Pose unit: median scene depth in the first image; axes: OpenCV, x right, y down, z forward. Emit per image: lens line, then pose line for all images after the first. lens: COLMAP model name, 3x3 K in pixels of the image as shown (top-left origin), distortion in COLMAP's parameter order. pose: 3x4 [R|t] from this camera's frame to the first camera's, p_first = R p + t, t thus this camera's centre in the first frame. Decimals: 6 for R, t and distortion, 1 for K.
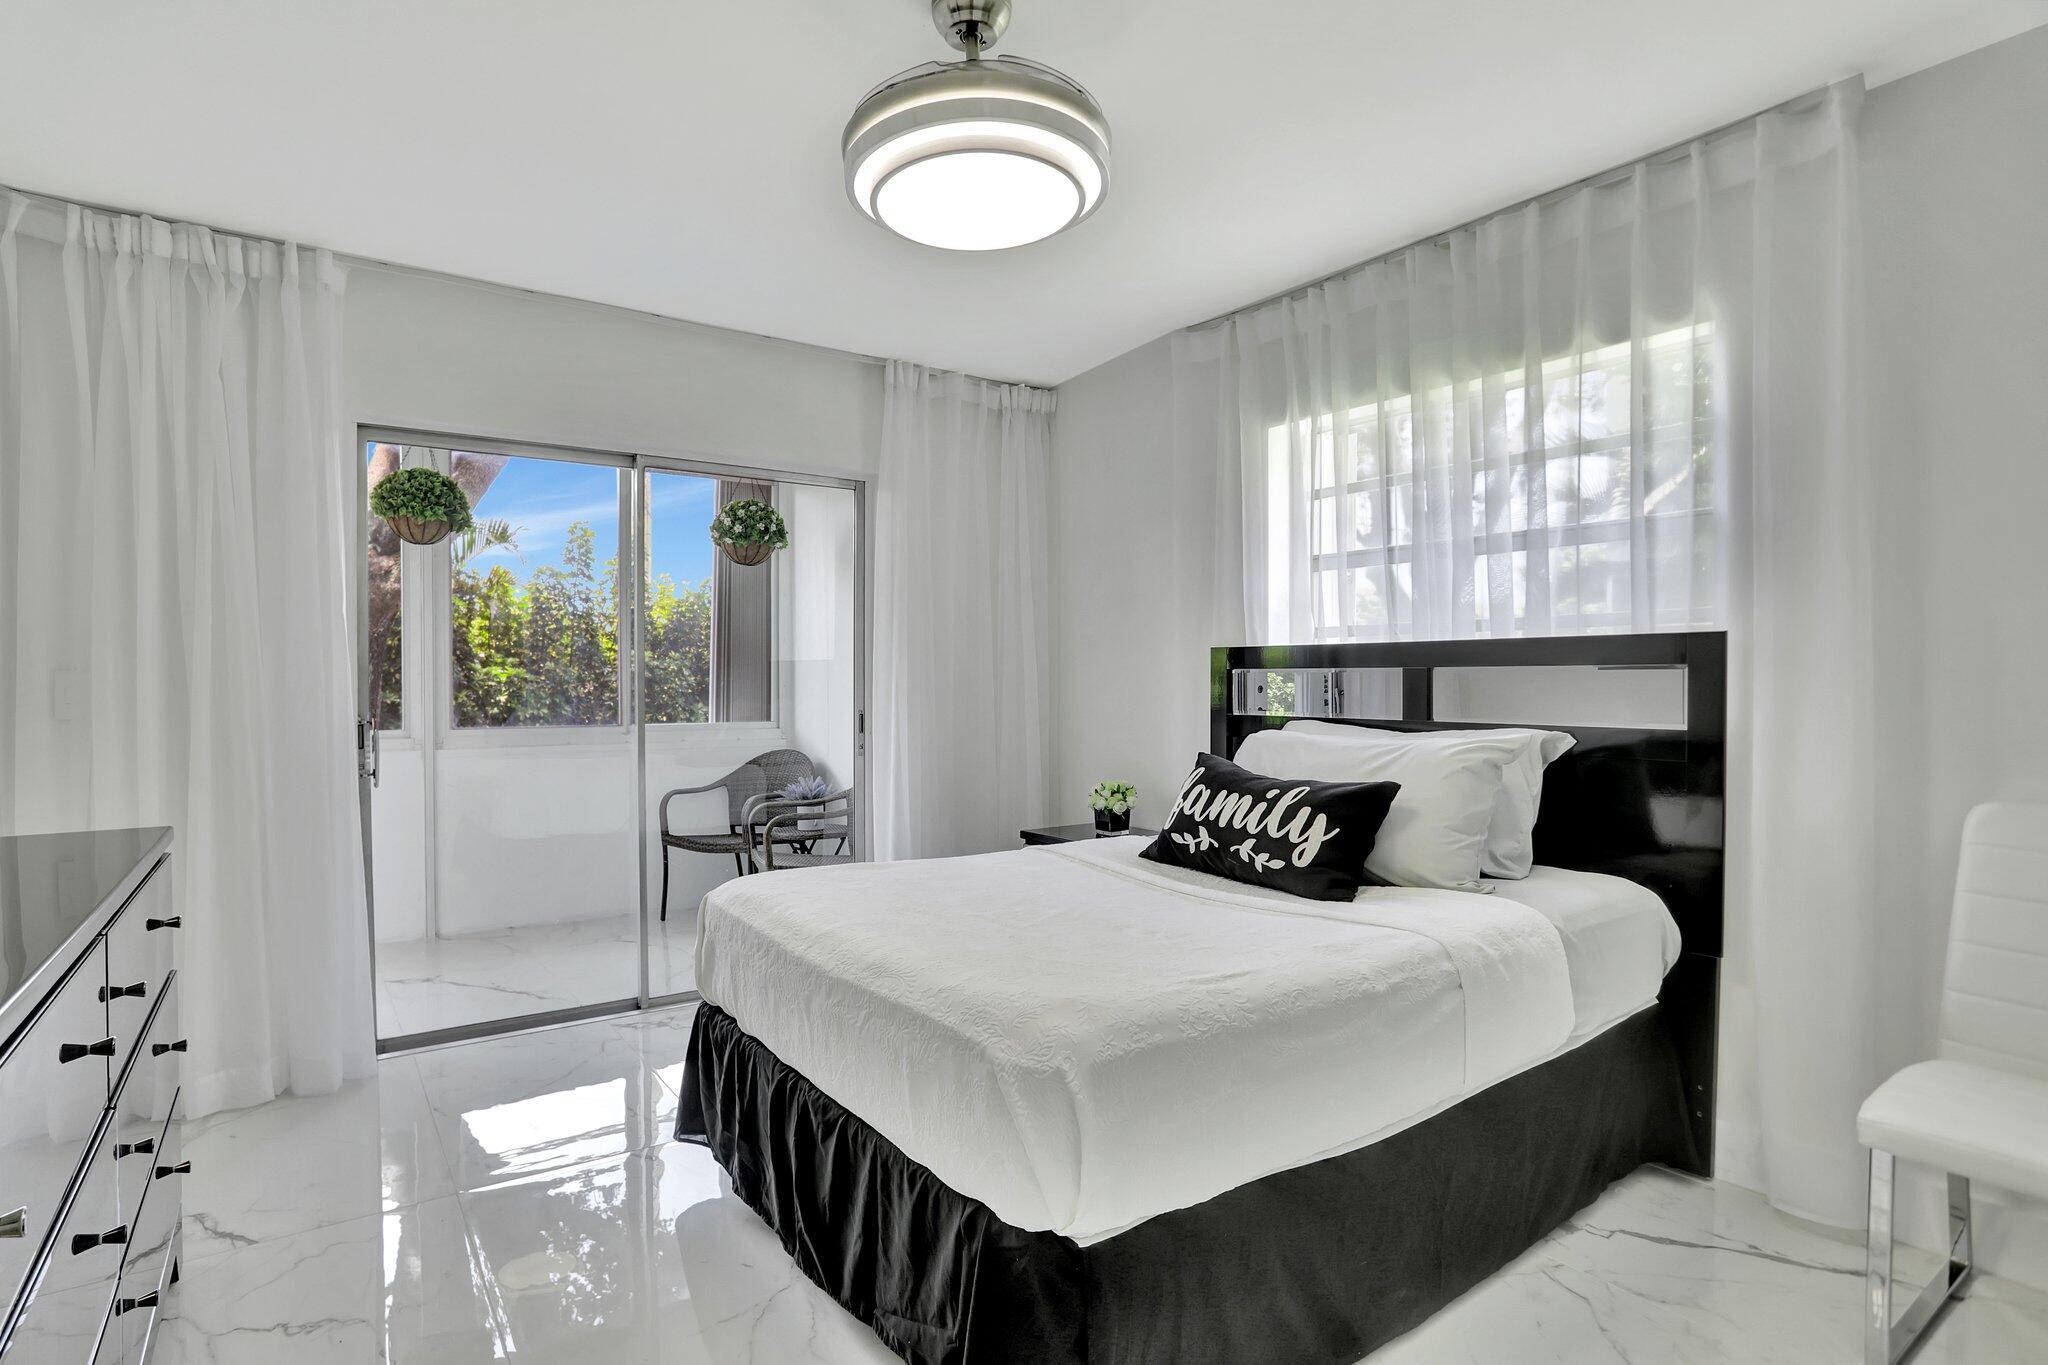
lens RADIAL K [[996.7, 0, 976.3], [0, 996.7, 693.4], [0, 0, 1]] dist [-0.061227, 0.027547]
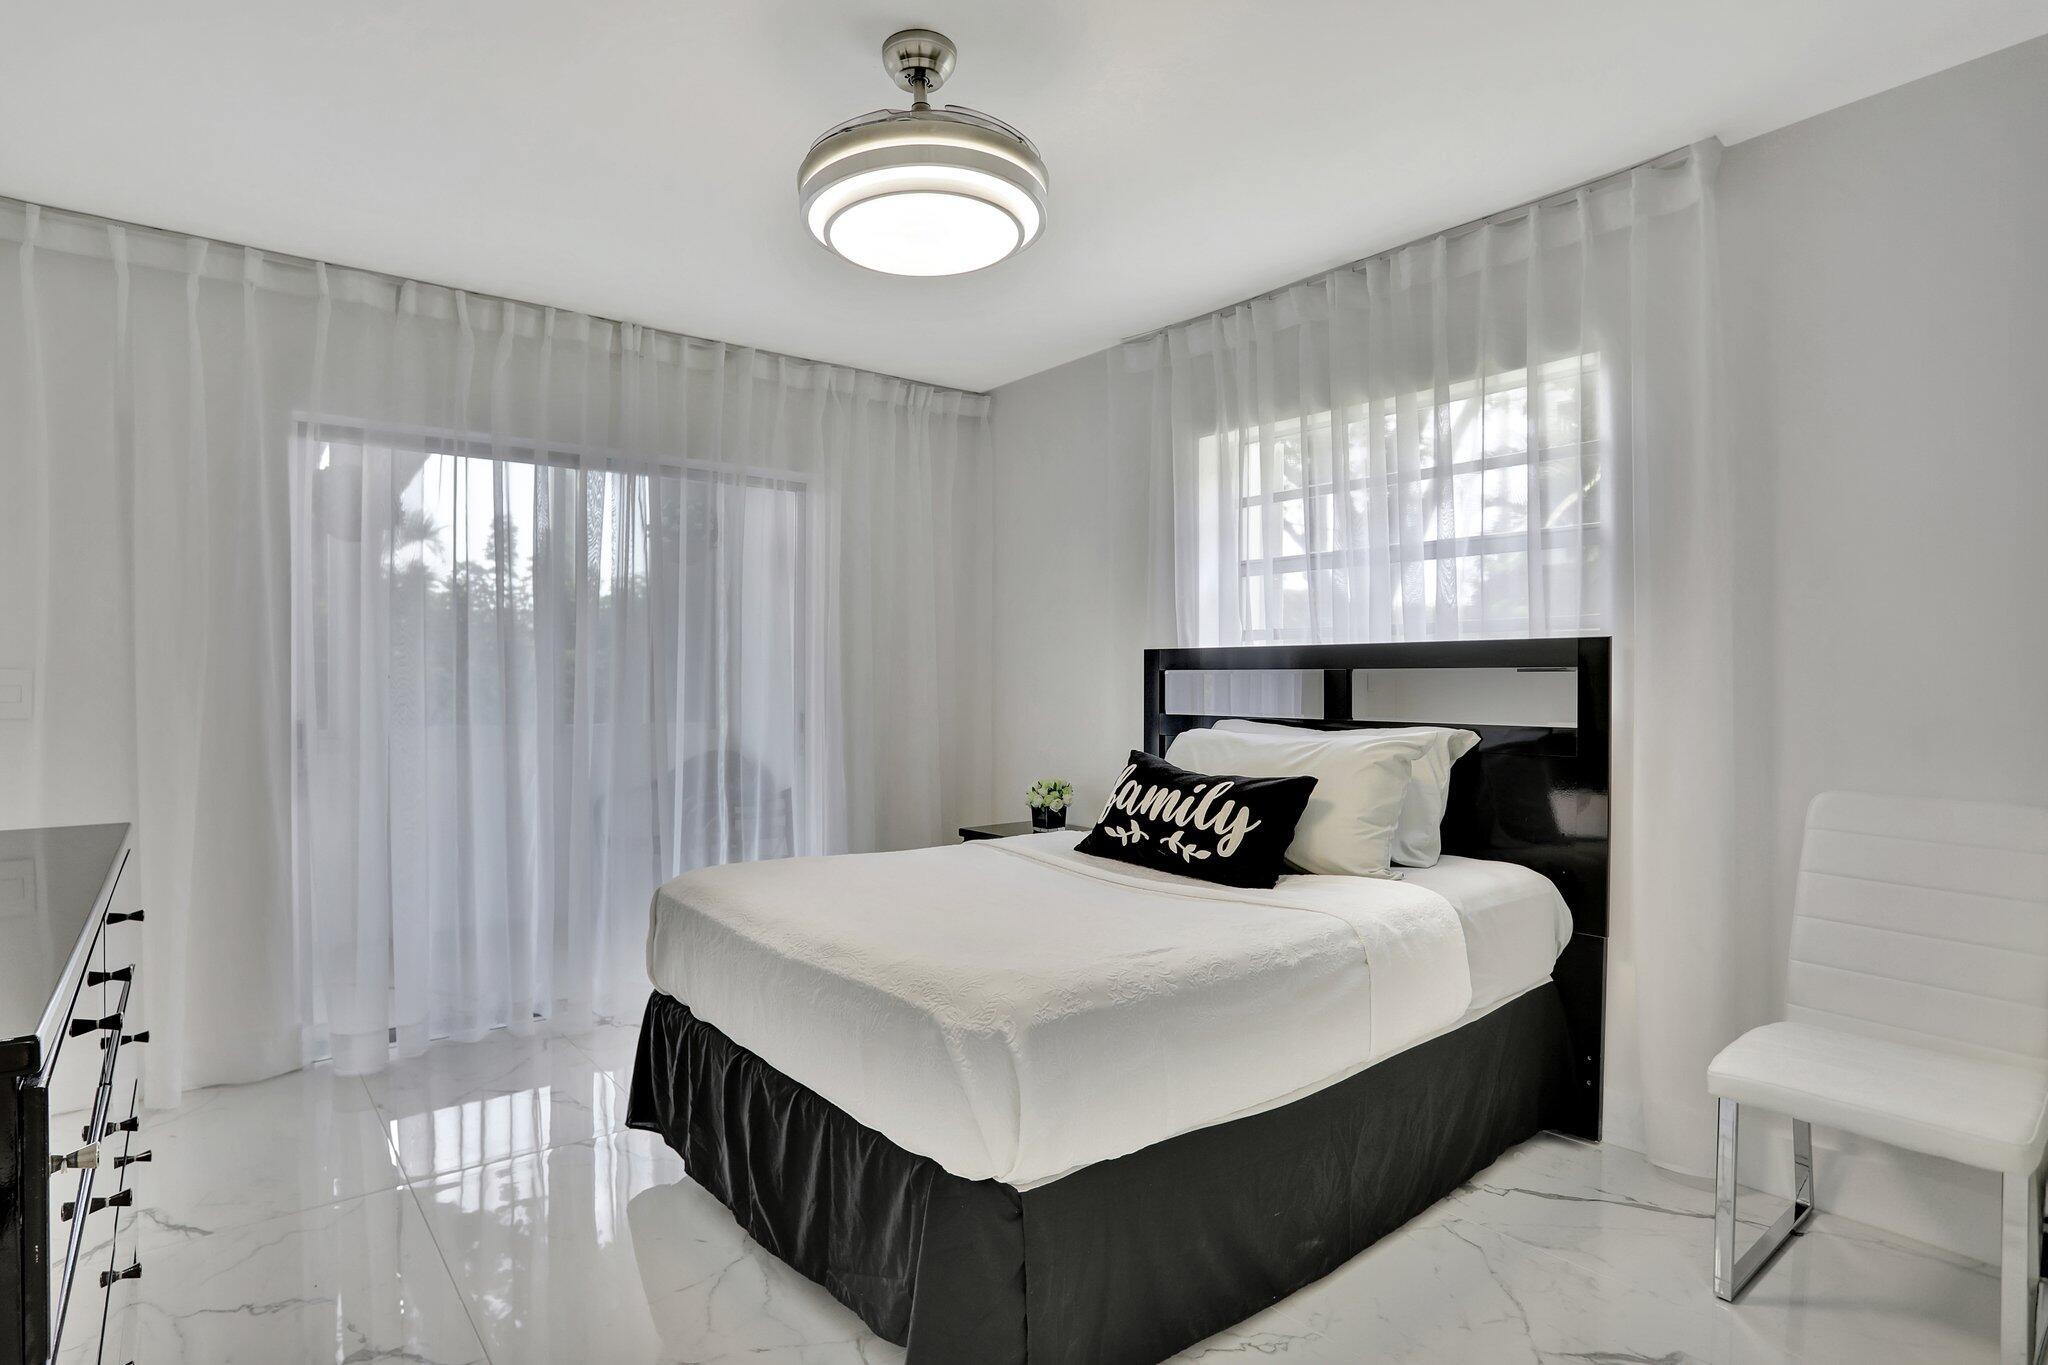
lens RADIAL K [[1027.4, 0, 973.8], [0, 1027.4, 701.3], [0, 0, 1]] dist [-0.072514, 0.033943]
pose [[0.998079, 0.000305, 0.061956, -0.009437], [-0.000704, 0.999979, 0.006413, 0.001657], [-0.061953, -0.006444, 0.998058, -0.078383]]
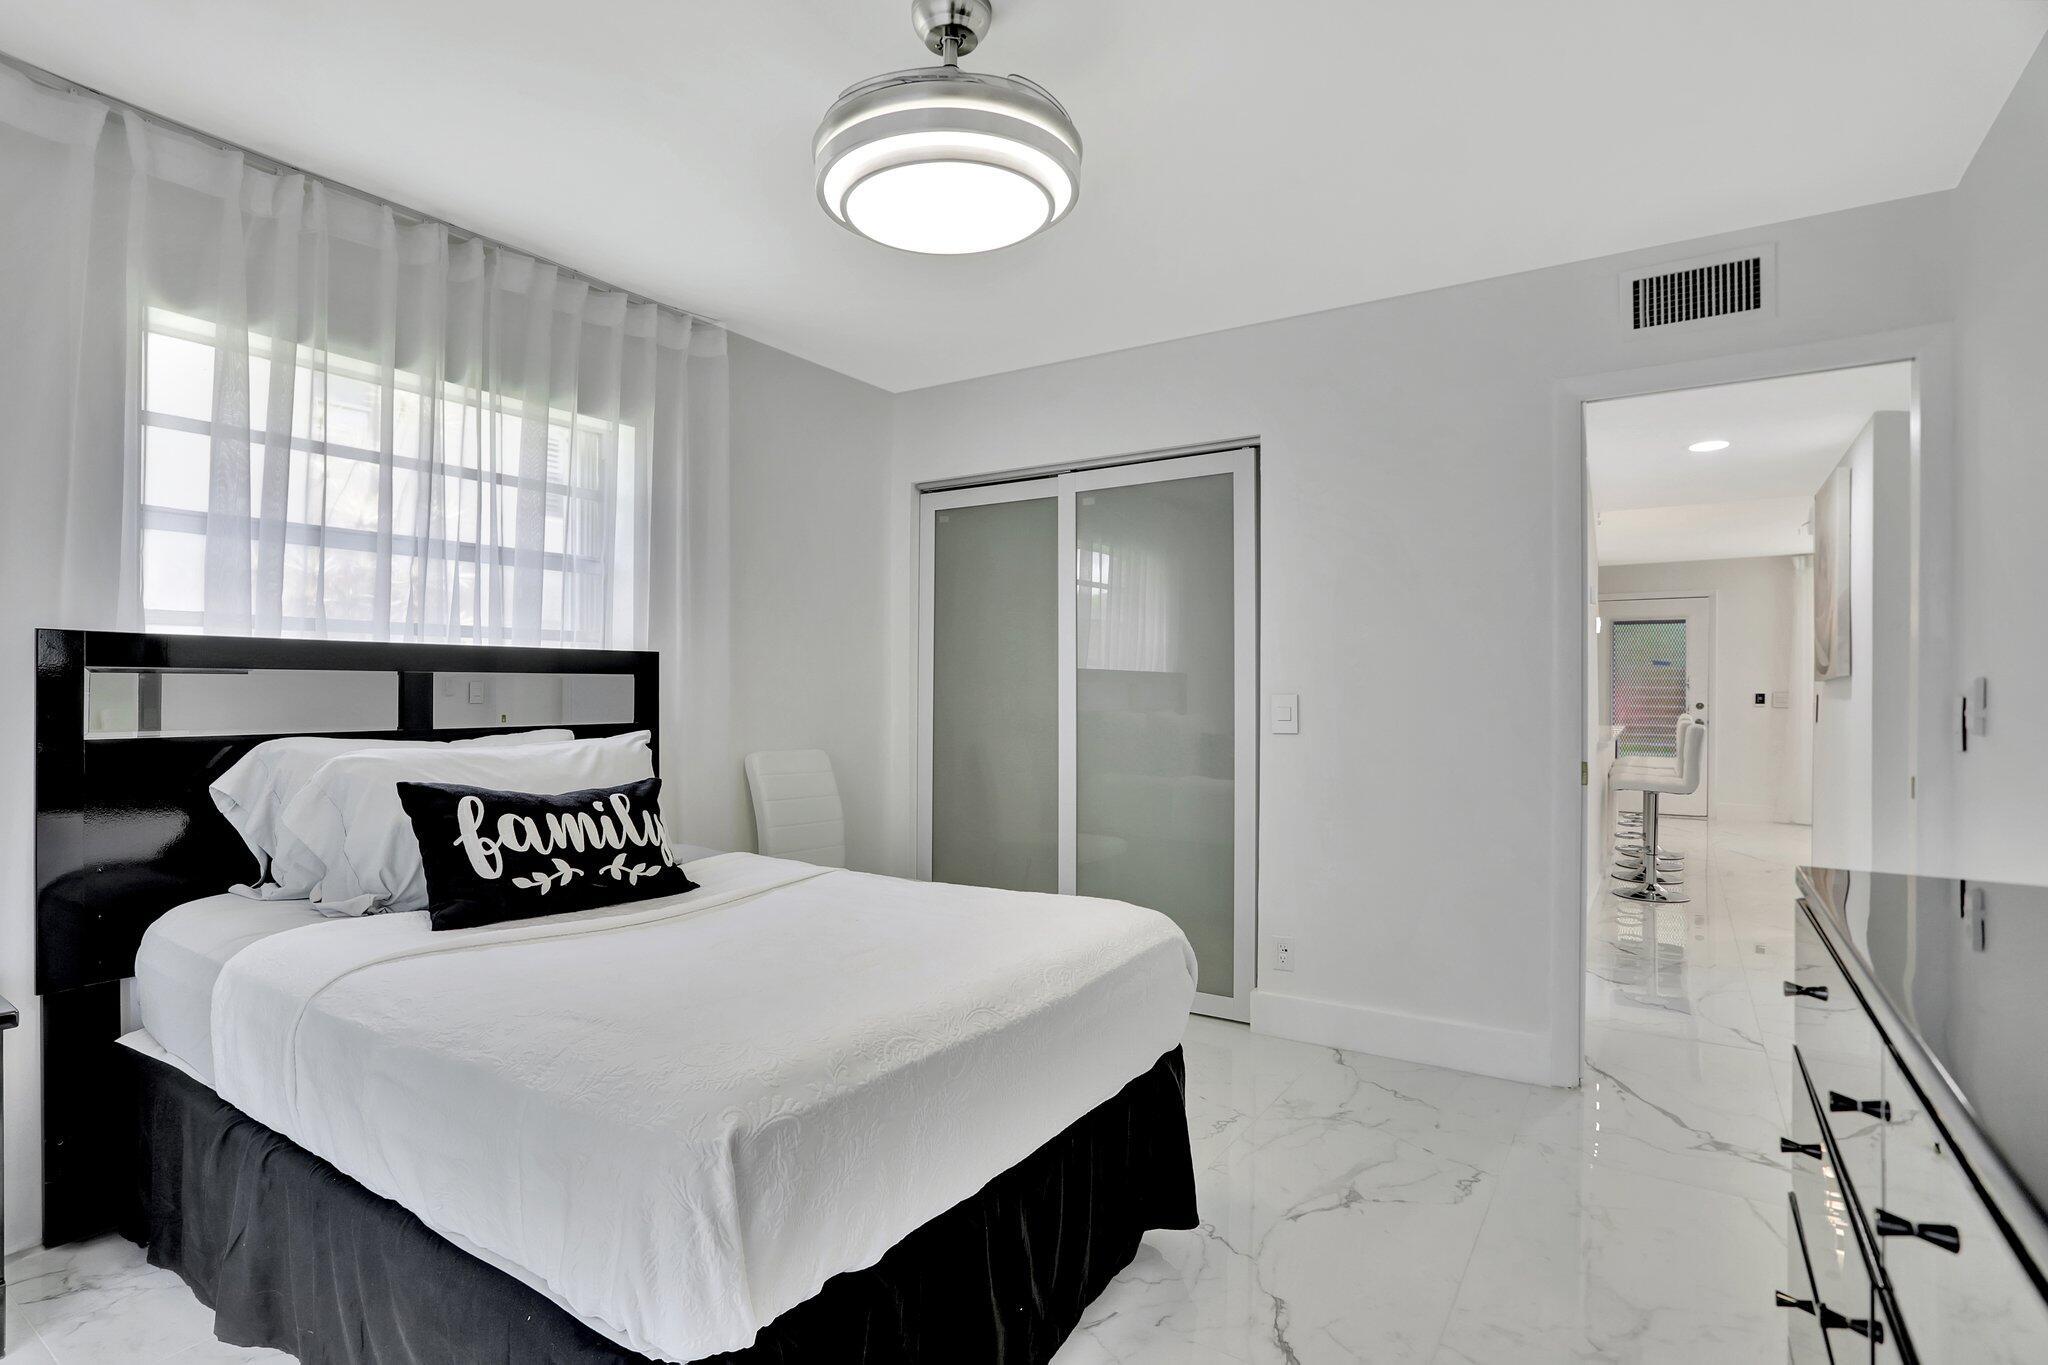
lens RADIAL K [[996.7, 0, 976.3], [0, 996.7, 693.4], [0, 0, 1]] dist [-0.061227, 0.027547]
pose [[-0.335526, -0.007325, 0.942002, -0.759438], [0.009181, 0.999897, 0.011046, -0.014409], [-0.941986, 0.012355, -0.335424, 1.046535]]
